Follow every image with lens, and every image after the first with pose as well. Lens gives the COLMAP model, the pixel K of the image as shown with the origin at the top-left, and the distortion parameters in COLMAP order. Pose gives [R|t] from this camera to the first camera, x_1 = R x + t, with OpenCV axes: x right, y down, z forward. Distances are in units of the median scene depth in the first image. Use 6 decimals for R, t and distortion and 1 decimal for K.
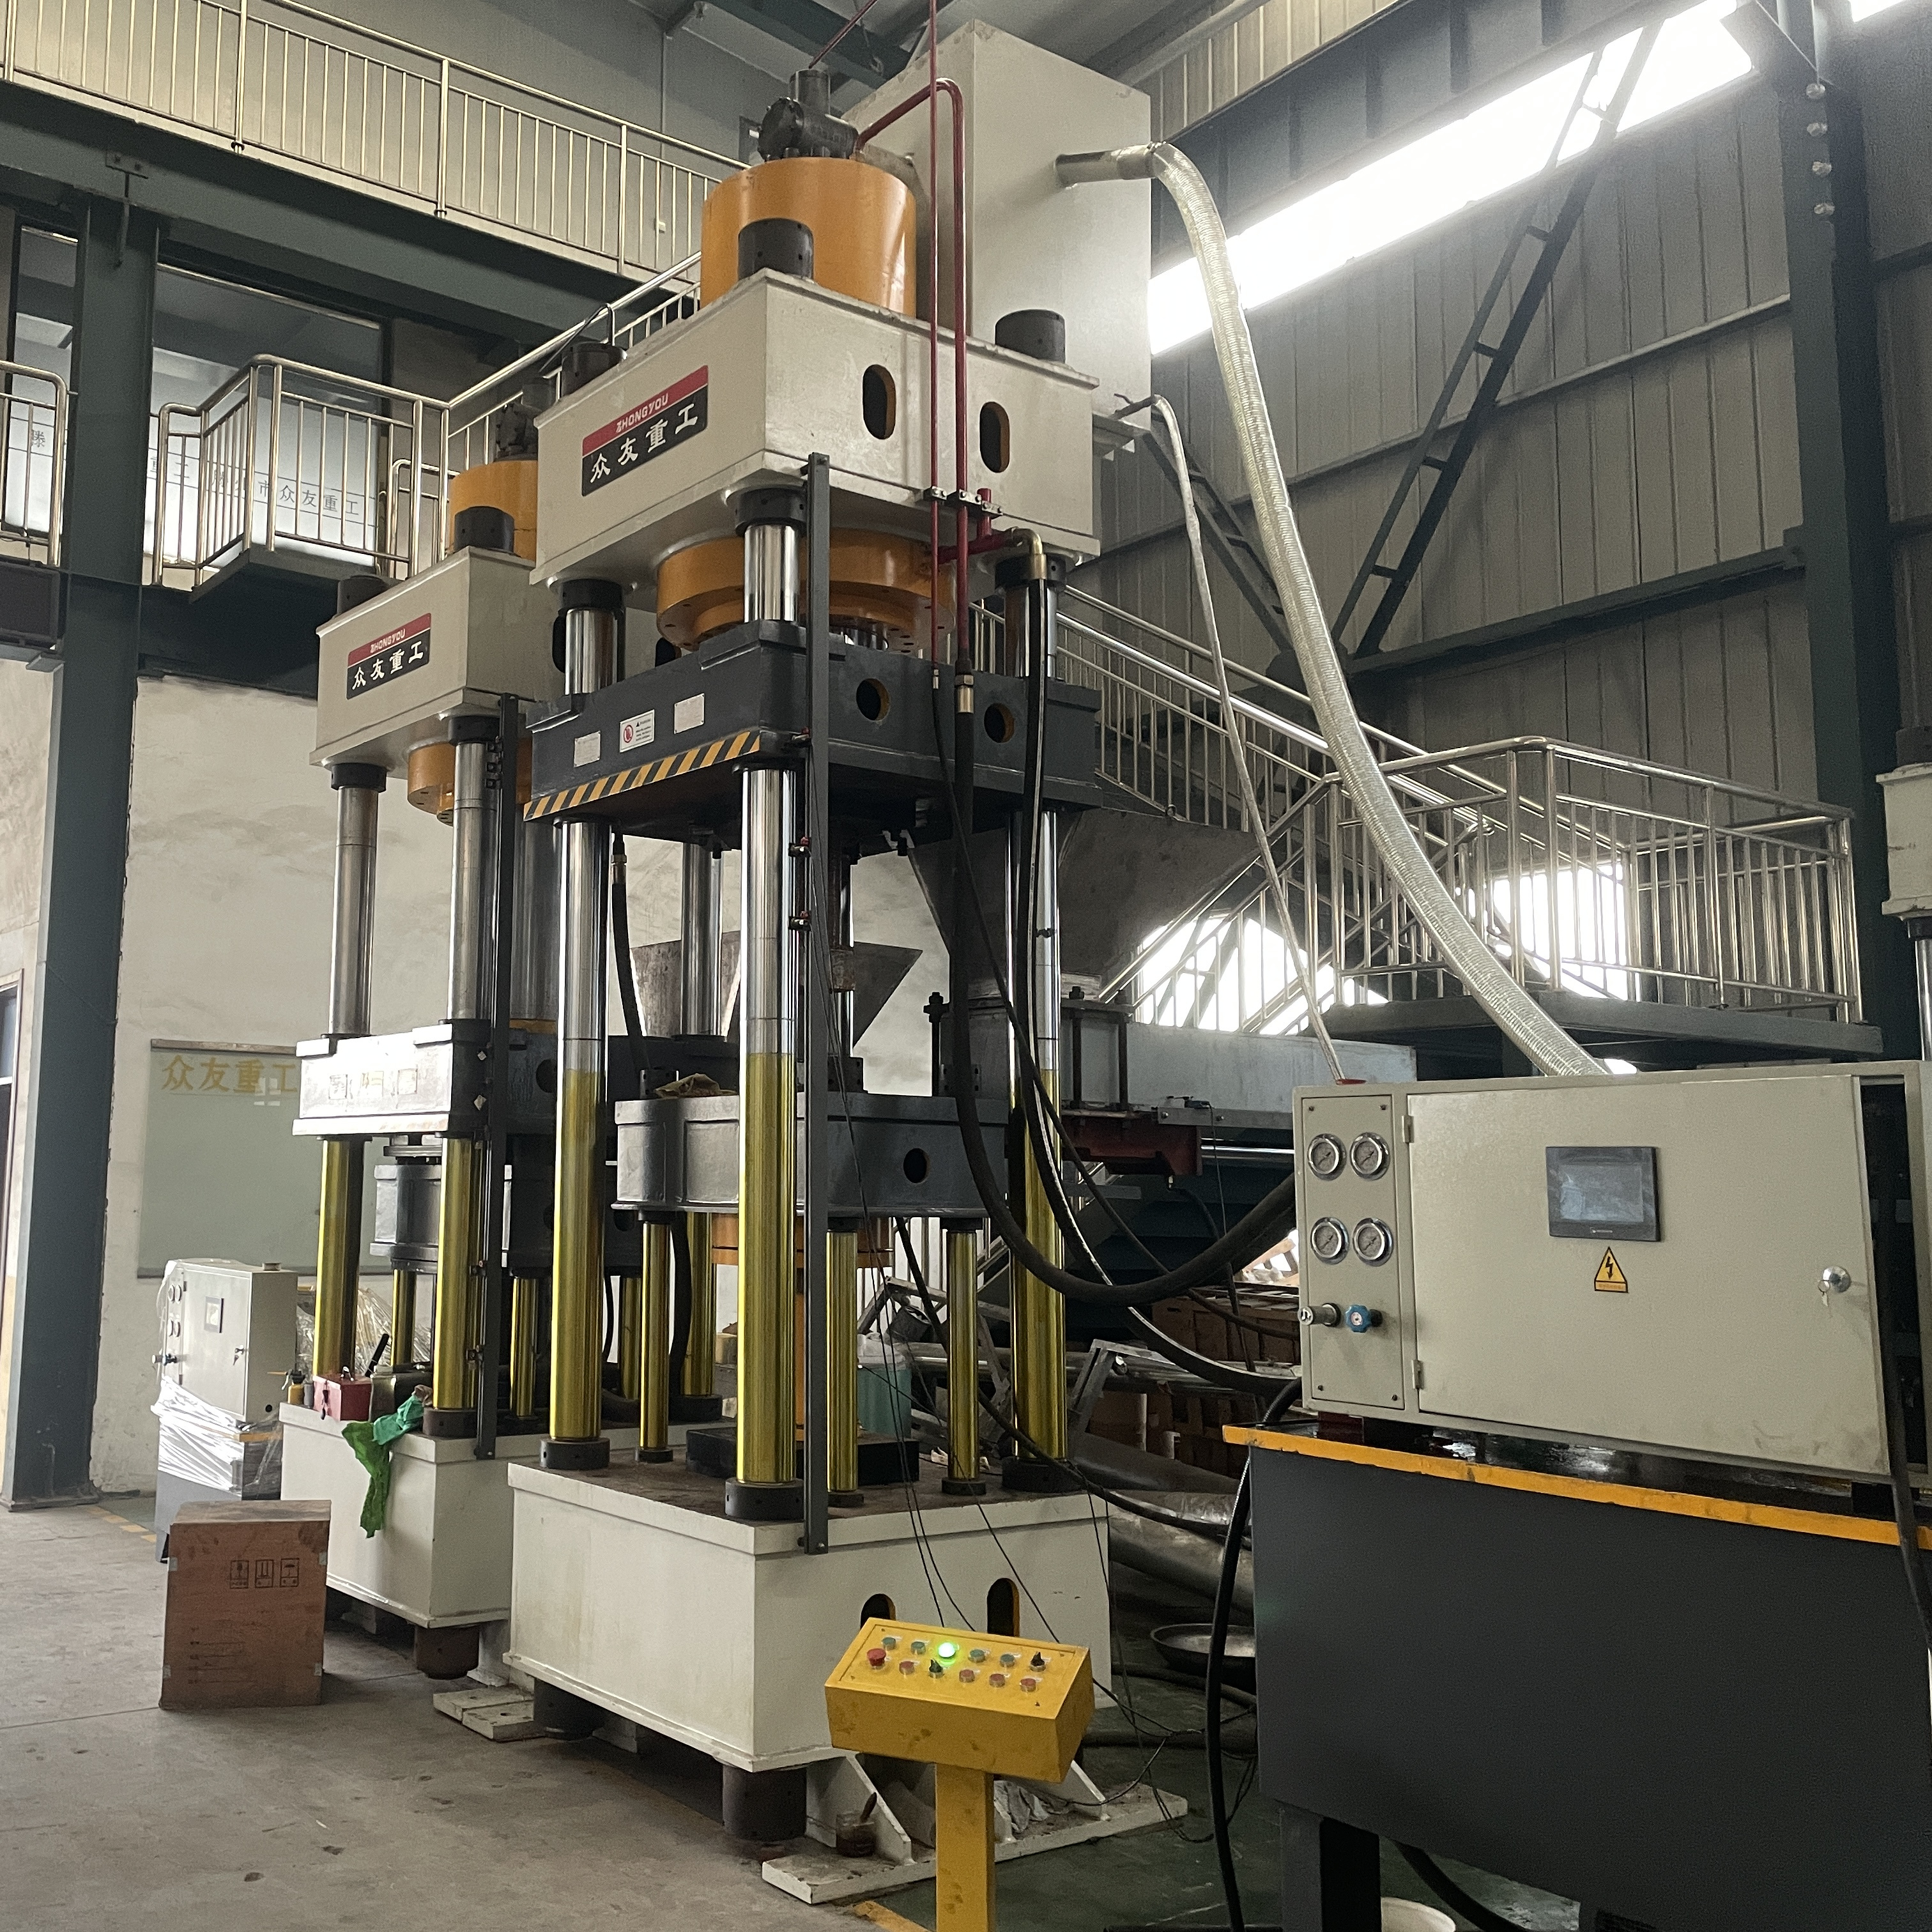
lens RADIAL K [[1958.0, 0, 687.4], [0, 1958.0, 965.8], [0, 0, 1]] dist [0.102707, -0.146610]
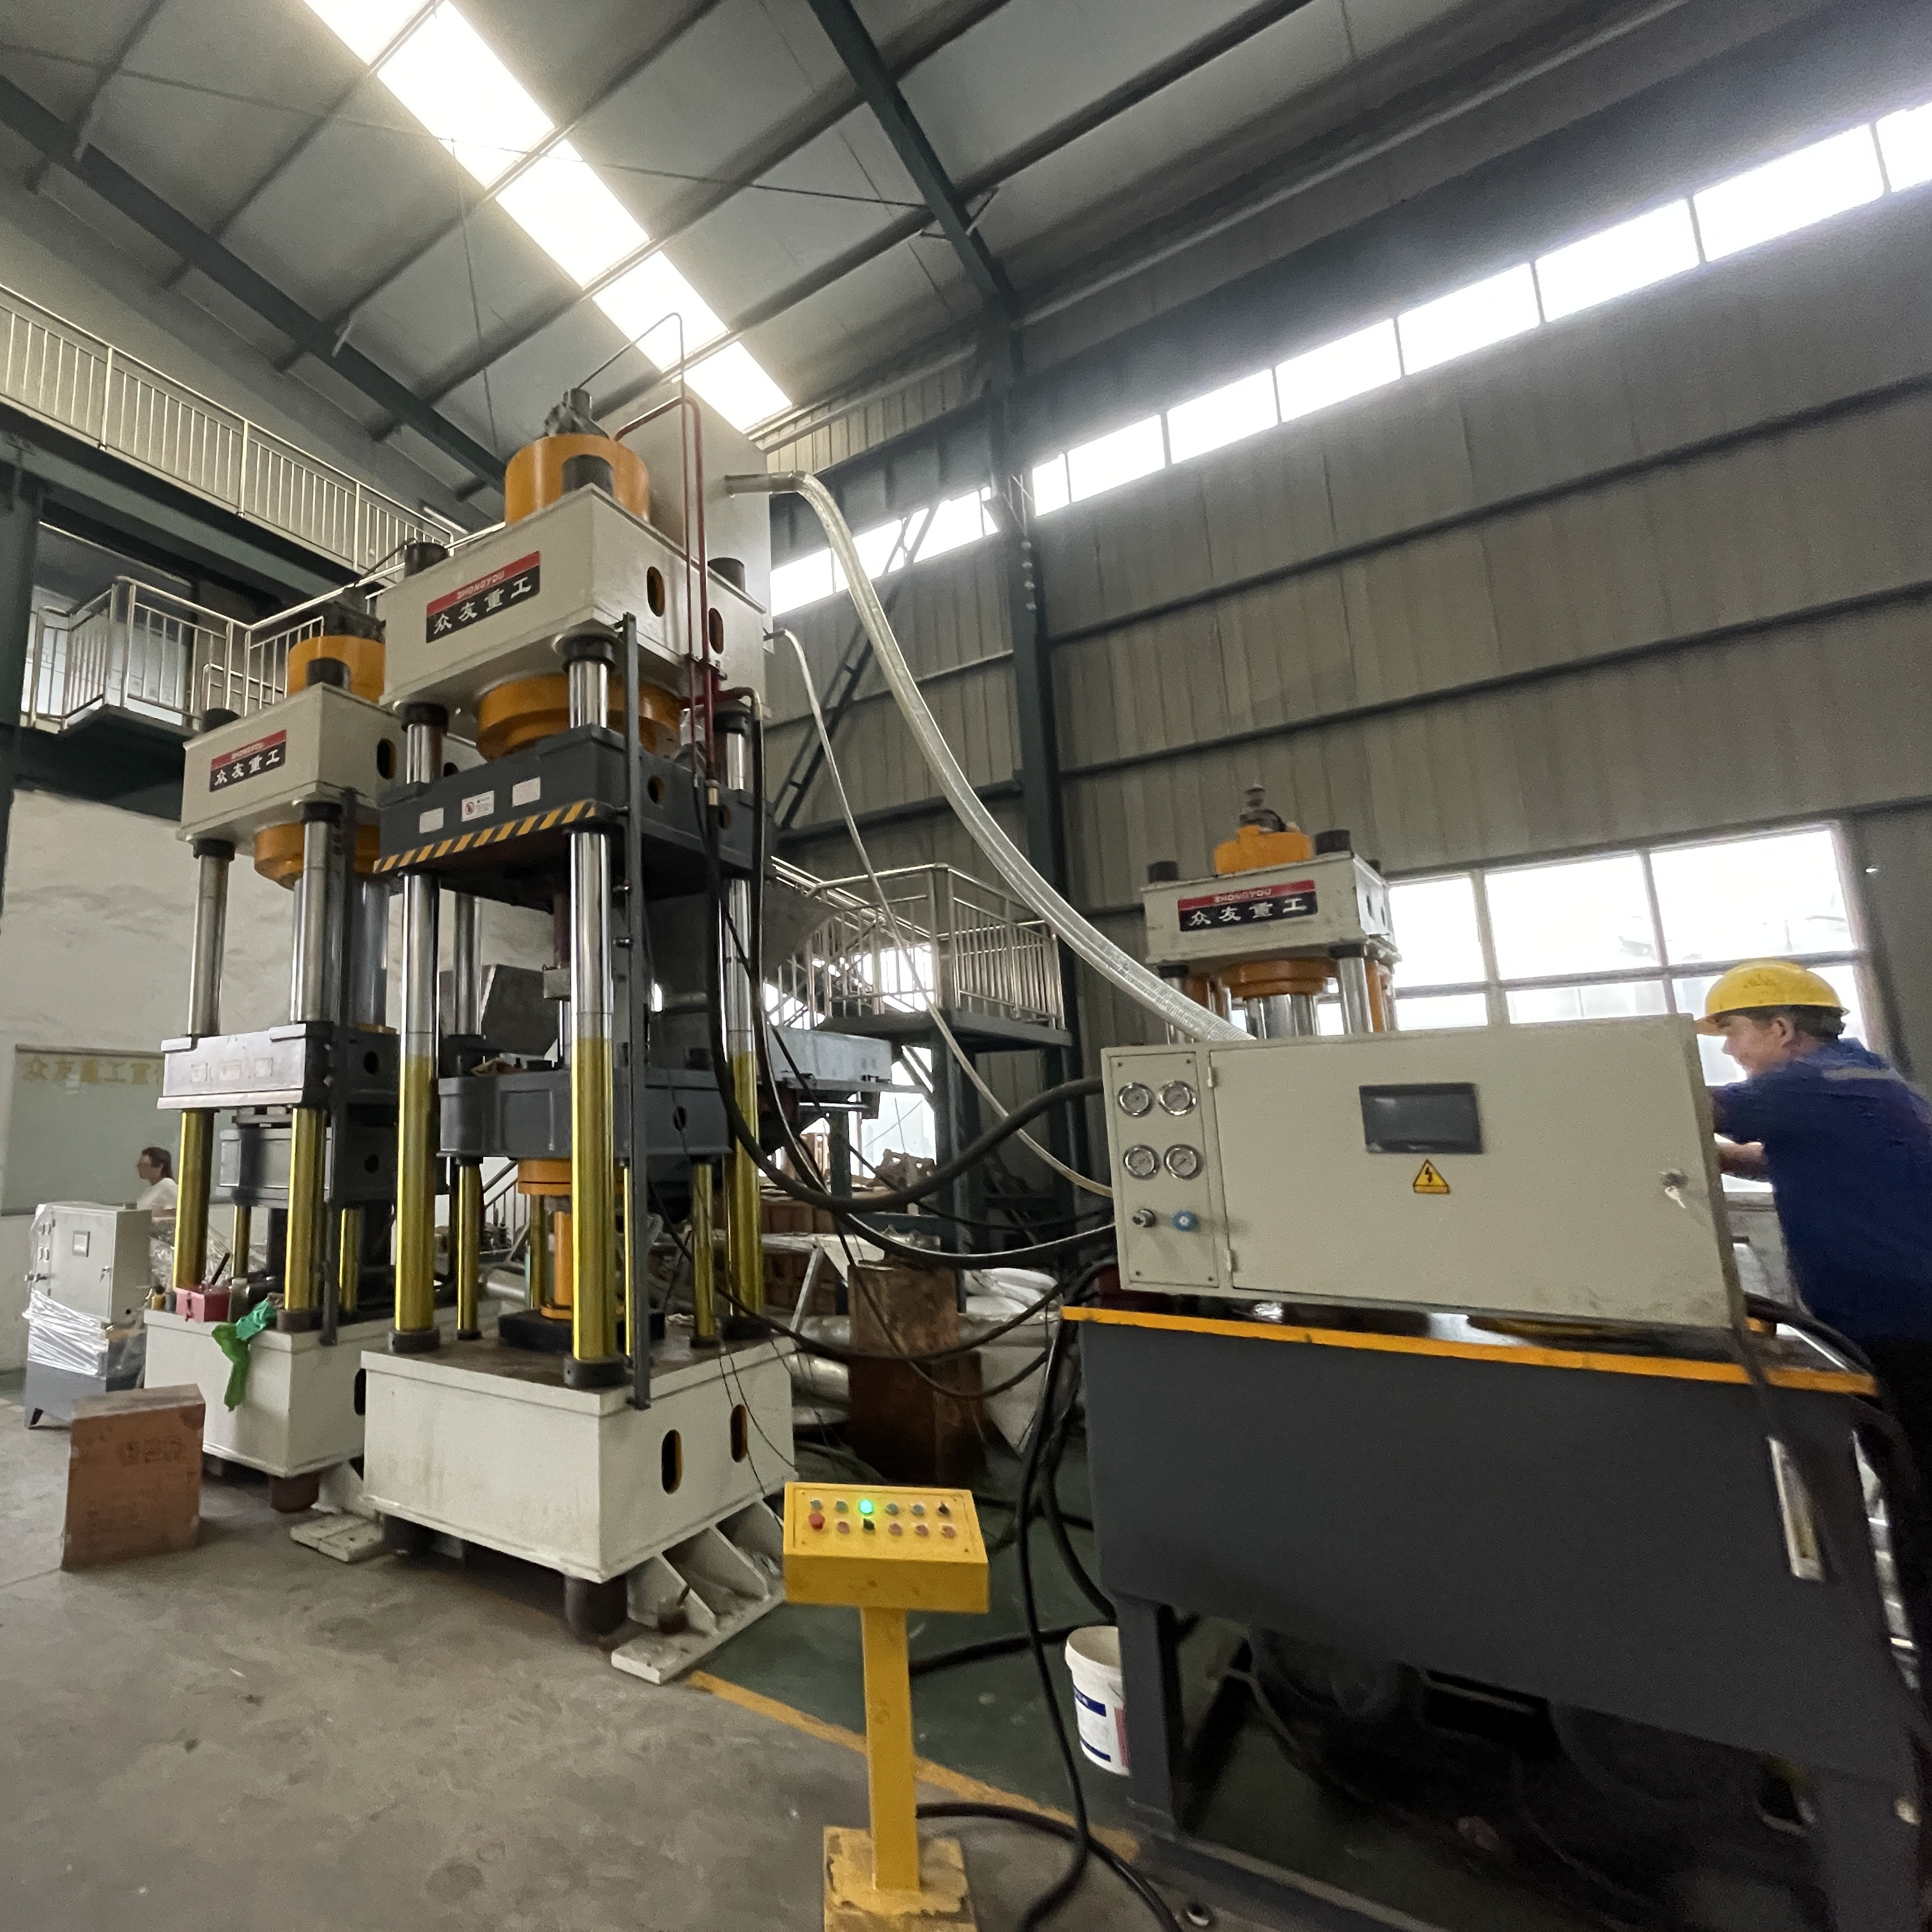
lens RADIAL K [[1056.5, 0, 655.0], [0, 1056.5, 965.9], [0, 0, 1]] dist [-0.007136, -0.000249]
pose [[0.950437, 0.019832, 0.310284, -0.124110], [-0.005555, 0.998887, -0.046829, 0.023913], [-0.310867, 0.042784, 0.949490, 0.242333]]
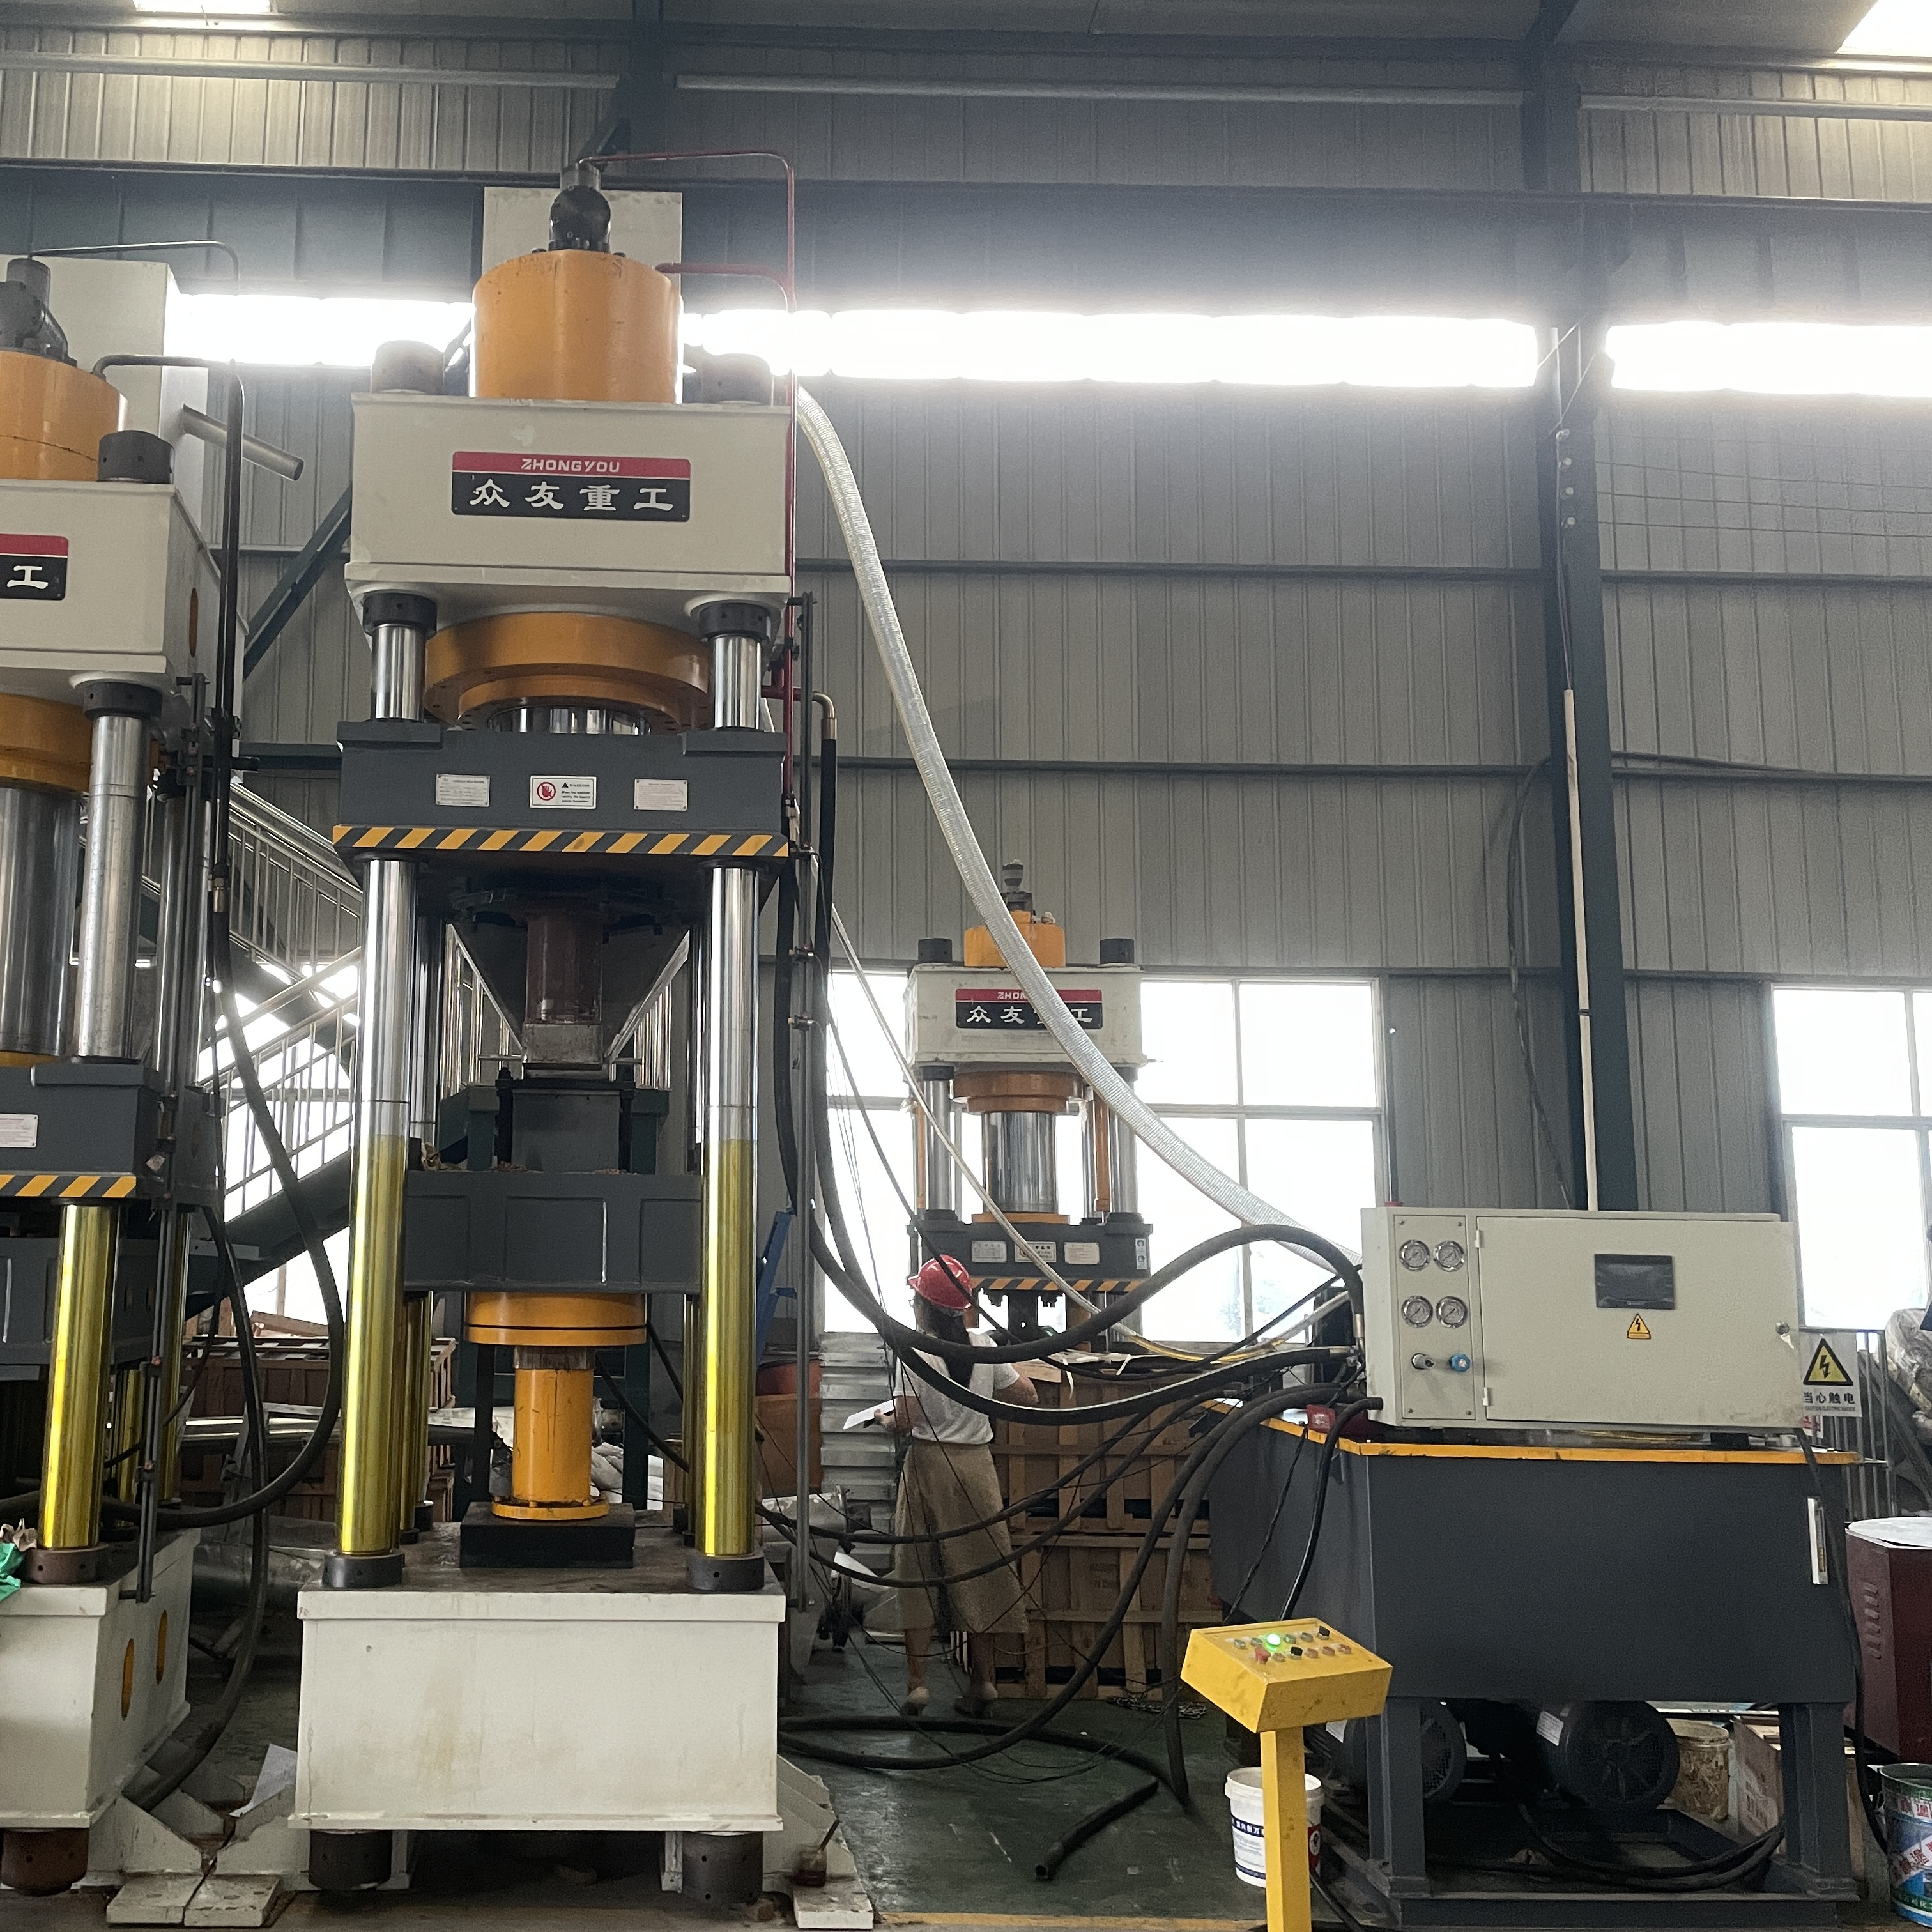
lens RADIAL K [[1958.0, 0, 687.4], [0, 1958.0, 965.8], [0, 0, 1]] dist [0.102707, -0.146610]
pose [[0.514926, 0.113789, 0.849649, -0.737255], [-0.103512, 0.992152, -0.070141, 0.024016], [-0.850962, -0.051831, 0.522663, 0.404797]]
